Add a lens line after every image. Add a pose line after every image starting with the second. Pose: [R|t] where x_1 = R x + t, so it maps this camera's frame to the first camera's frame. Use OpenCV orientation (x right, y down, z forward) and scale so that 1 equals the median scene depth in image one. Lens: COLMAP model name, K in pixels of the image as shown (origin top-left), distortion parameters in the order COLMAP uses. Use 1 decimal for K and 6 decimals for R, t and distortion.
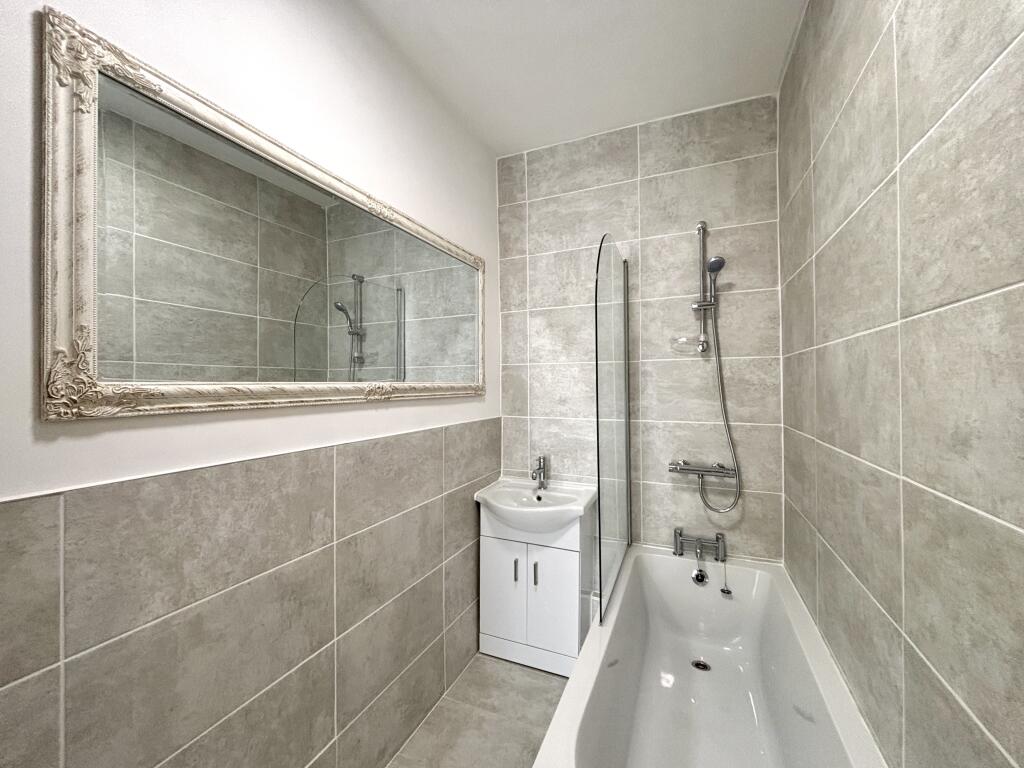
lens RADIAL K [[408.3, 0, 511.5], [0, 408.3, 380.3], [0, 0, 1]] dist [-0.002234, 0.000968]
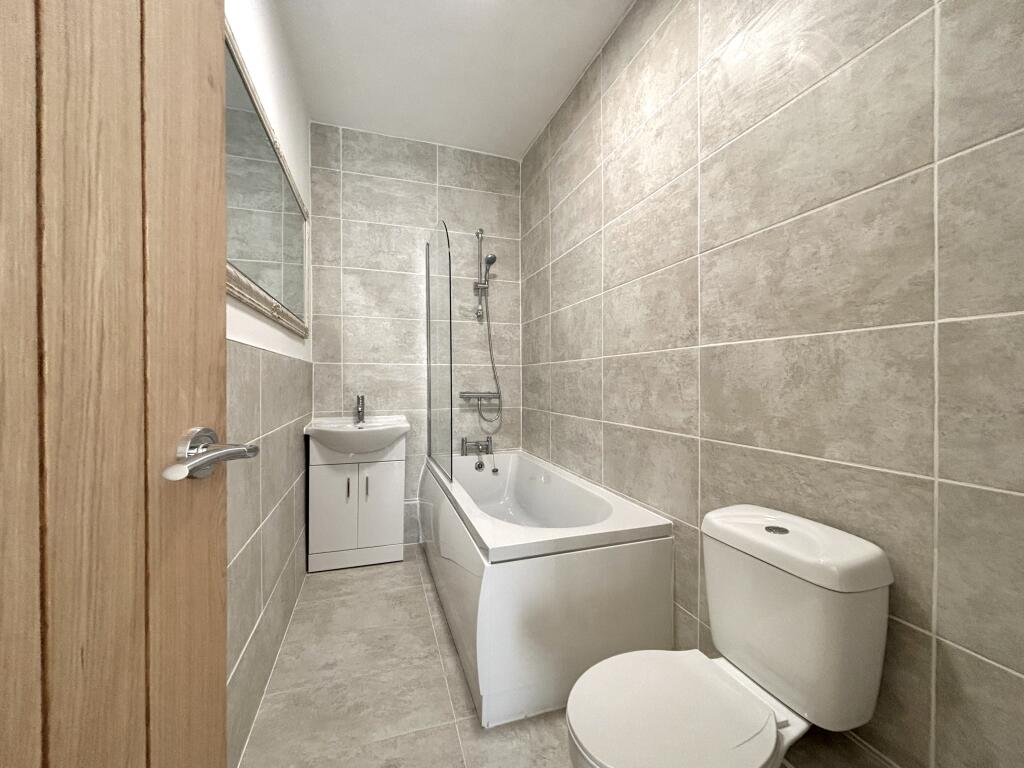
lens RADIAL K [[408.3, 0, 509.1], [0, 408.3, 381.0], [0, 0, 1]] dist [-0.002234, 0.000968]
pose [[0.741173, 0.004047, 0.671302, -0.444329], [-0.009854, 0.999940, 0.004851, 0.154398], [-0.671242, -0.010210, 0.741168, -0.173170]]
